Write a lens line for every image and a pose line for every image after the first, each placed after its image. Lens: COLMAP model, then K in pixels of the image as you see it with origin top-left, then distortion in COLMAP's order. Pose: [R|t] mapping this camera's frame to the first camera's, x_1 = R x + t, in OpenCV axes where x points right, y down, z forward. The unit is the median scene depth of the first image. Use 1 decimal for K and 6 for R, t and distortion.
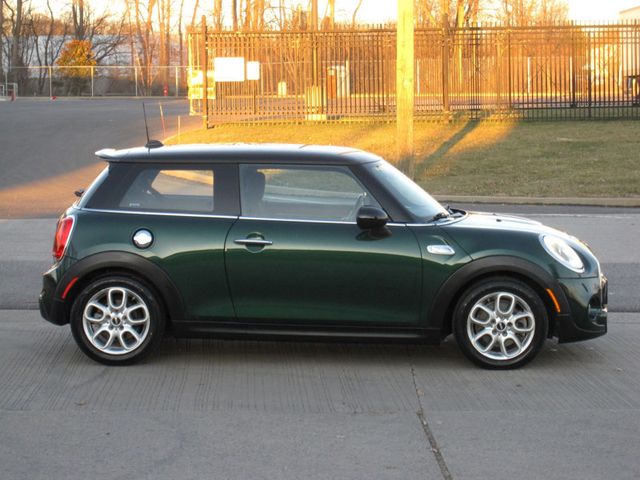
lens RADIAL K [[1748.9, 0, 320.0], [0, 1748.9, 240.0], [0, 0, 1]] dist [-0.060342, -0.583175]
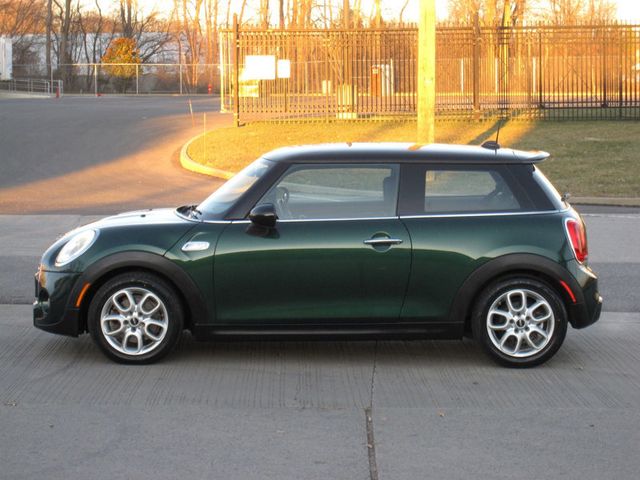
lens RADIAL K [[1748.9, 0, 320.0], [0, 1748.9, 240.0], [0, 0, 1]] dist [-0.060342, -0.583175]
pose [[0.999511, 0.006821, -0.030523, 0.020979], [-0.006792, 0.999976, 0.001045, 0.000152], [0.030529, -0.000837, 0.999534, -0.003117]]
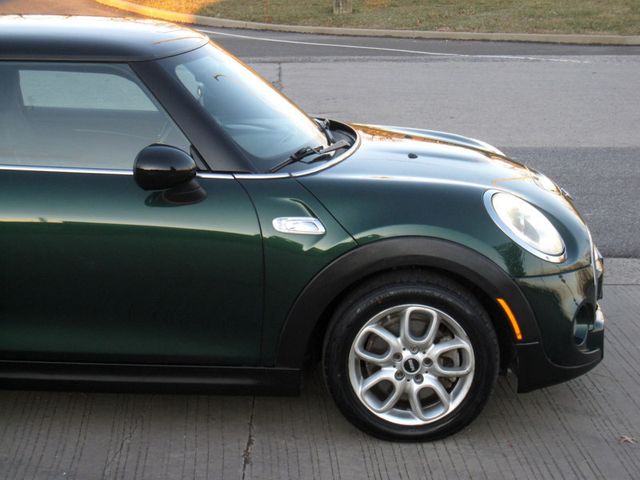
lens RADIAL K [[1487.7, 0, 320.0], [0, 1487.7, 240.0], [0, 0, 1]] dist [-0.115059, -0.324984]
pose [[0.999895, -0.004222, 0.013879, 0.027766], [0.002352, 0.991241, 0.132048, -0.019936], [-0.014315, -0.132001, 0.991146, 0.221428]]
